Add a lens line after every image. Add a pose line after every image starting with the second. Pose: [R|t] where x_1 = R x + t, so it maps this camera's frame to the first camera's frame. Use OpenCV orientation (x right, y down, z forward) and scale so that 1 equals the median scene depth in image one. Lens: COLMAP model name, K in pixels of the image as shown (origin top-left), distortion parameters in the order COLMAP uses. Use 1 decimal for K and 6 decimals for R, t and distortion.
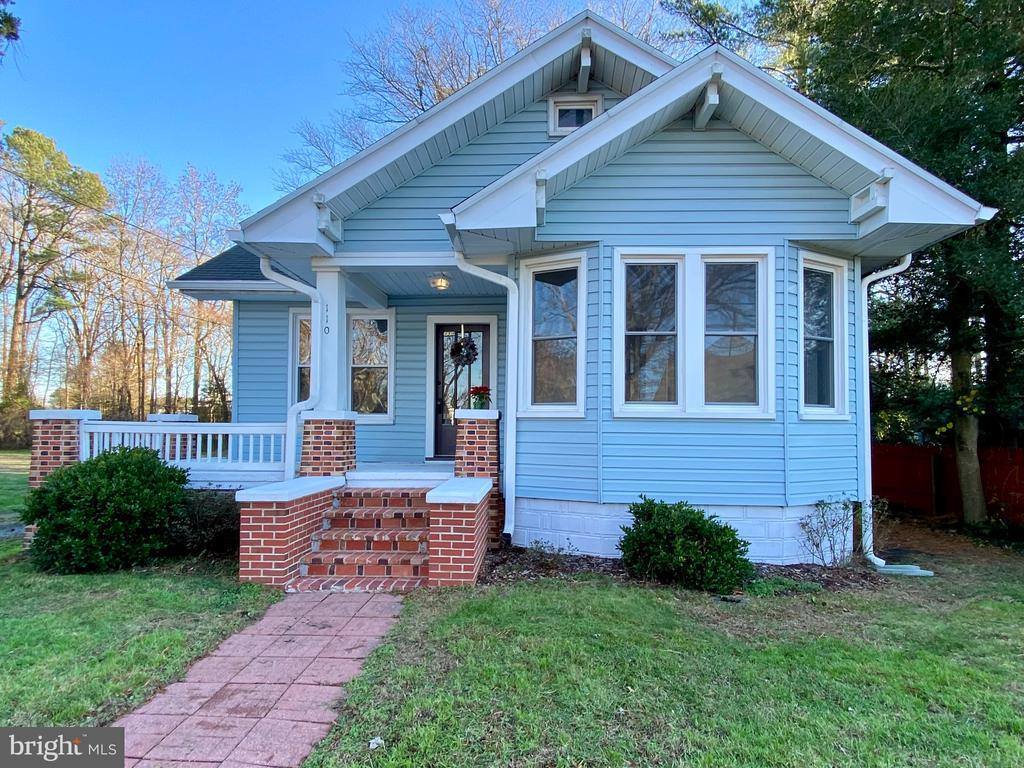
lens RADIAL K [[594.6, 0, 512.0], [0, 594.6, 384.0], [0, 0, 1]] dist [0.051501, -0.052445]
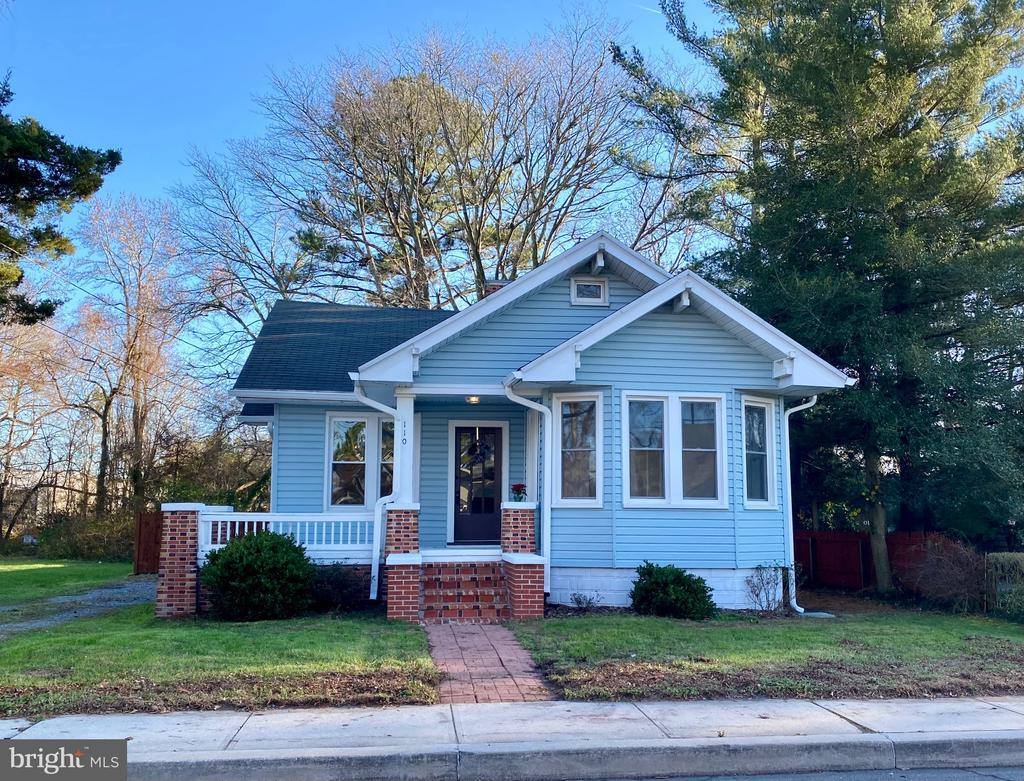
lens RADIAL K [[822.0, 0, 512.0], [0, 822.0, 390.5], [0, 0, 1]] dist [0.055792, -0.001989]
pose [[0.989684, 0.017936, 0.142141, -0.378408], [-0.006188, 0.996558, -0.082666, -0.059836], [-0.143134, 0.080934, 0.986389, -0.941300]]
